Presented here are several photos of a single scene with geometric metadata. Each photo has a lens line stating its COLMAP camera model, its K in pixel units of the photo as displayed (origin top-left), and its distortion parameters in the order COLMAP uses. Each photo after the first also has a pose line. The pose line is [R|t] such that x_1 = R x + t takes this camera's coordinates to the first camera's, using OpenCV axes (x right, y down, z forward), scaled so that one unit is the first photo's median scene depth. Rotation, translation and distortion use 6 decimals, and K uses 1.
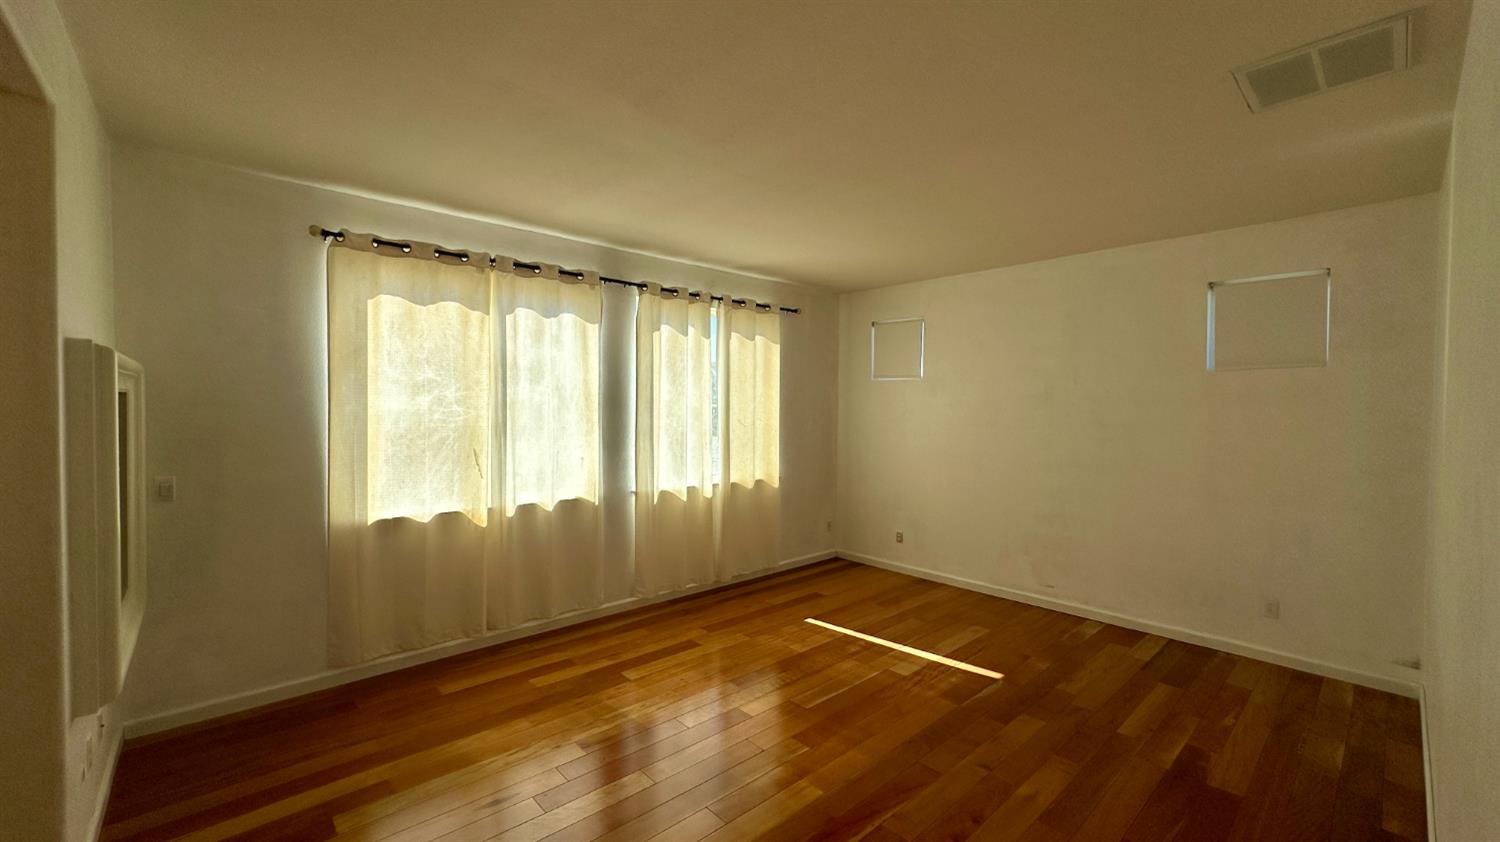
lens RADIAL K [[597.6, 0, 742.8], [0, 597.6, 420.6], [0, 0, 1]] dist [0.001213, 0.000188]
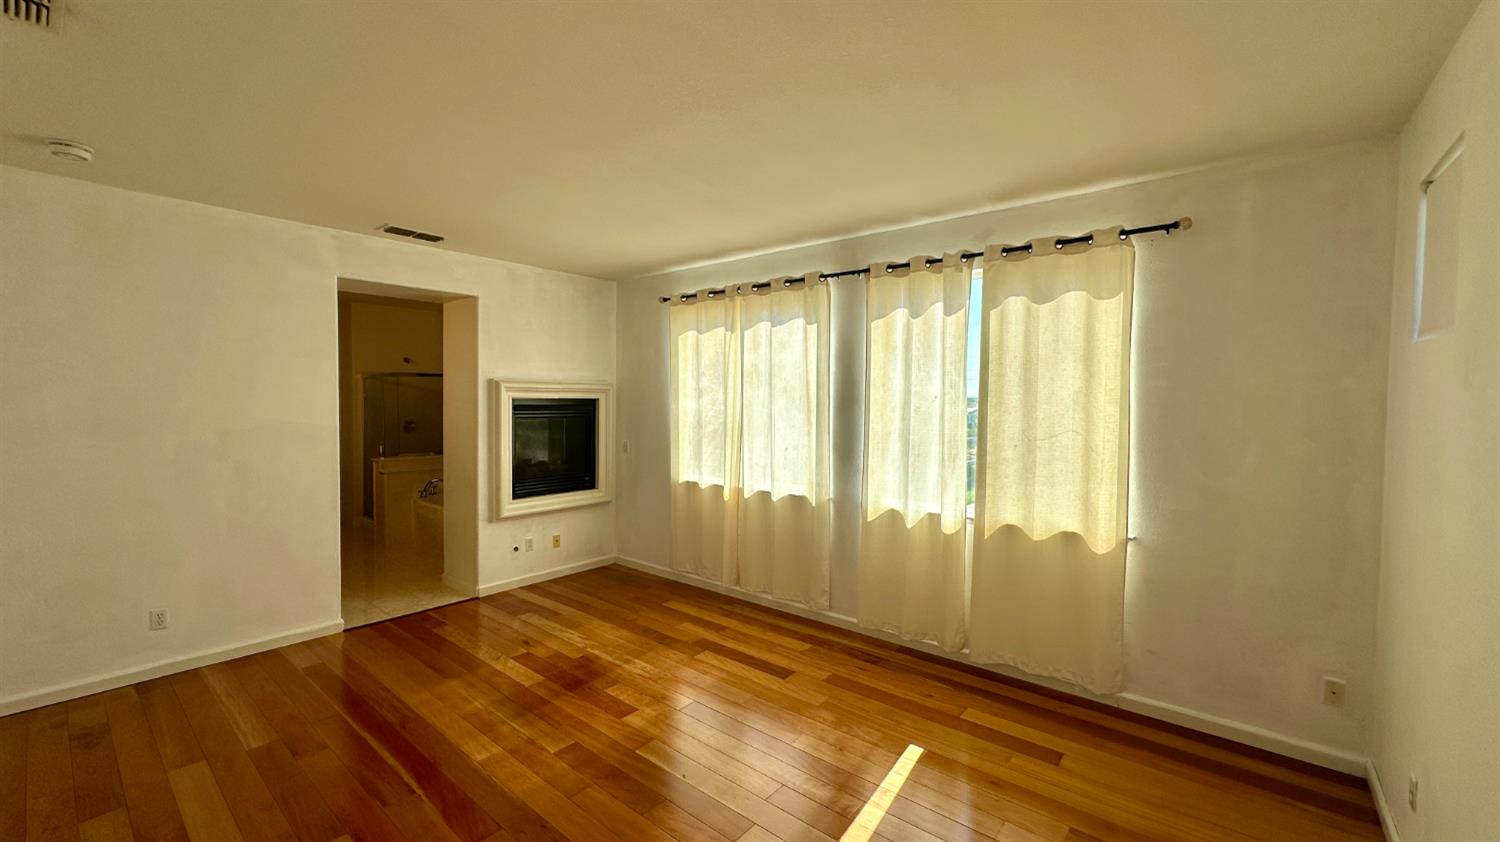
lens RADIAL K [[597.6, 0, 743.2], [0, 597.6, 412.1], [0, 0, 1]] dist [0.001213, 0.000188]
pose [[0.142647, 0.017736, -0.989615, 0.730151], [-0.027071, 0.999535, 0.014012, -0.025838], [0.989403, 0.024791, 0.143061, 0.748948]]
